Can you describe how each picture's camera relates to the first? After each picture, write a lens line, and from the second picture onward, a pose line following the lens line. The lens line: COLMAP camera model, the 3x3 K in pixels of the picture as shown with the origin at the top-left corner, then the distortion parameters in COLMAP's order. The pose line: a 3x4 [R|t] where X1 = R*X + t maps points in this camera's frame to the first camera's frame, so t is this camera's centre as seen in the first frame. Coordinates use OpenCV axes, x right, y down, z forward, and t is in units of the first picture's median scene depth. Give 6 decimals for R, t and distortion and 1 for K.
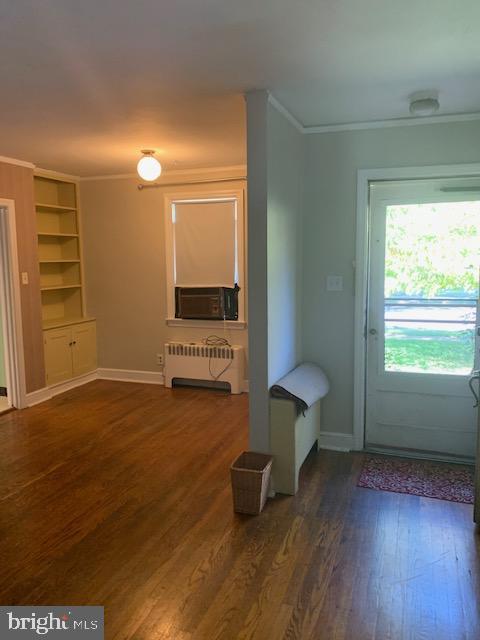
lens RADIAL K [[494.9, 0, 245.6], [0, 494.9, 321.5], [0, 0, 1]] dist [0.018531, -0.023631]
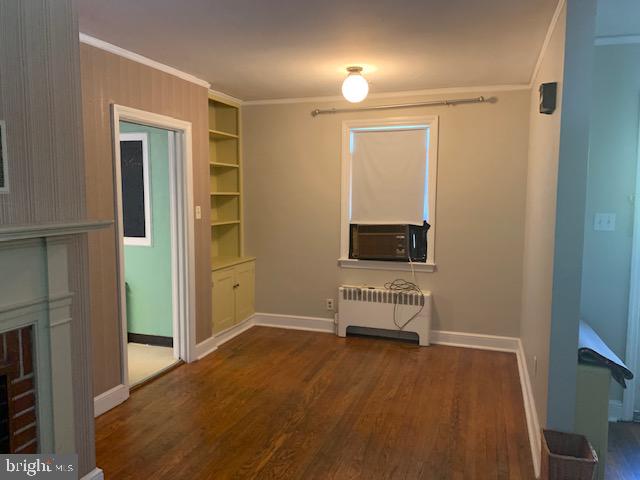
lens RADIAL K [[494.9, 0, 316.5], [0, 494.9, 242.5], [0, 0, 1]] dist [0.018531, -0.023631]
pose [[0.999800, 0.010988, 0.016690, -0.230530], [-0.010452, 0.999438, -0.031852, -0.007269], [-0.017031, 0.031671, 0.999353, 0.113537]]
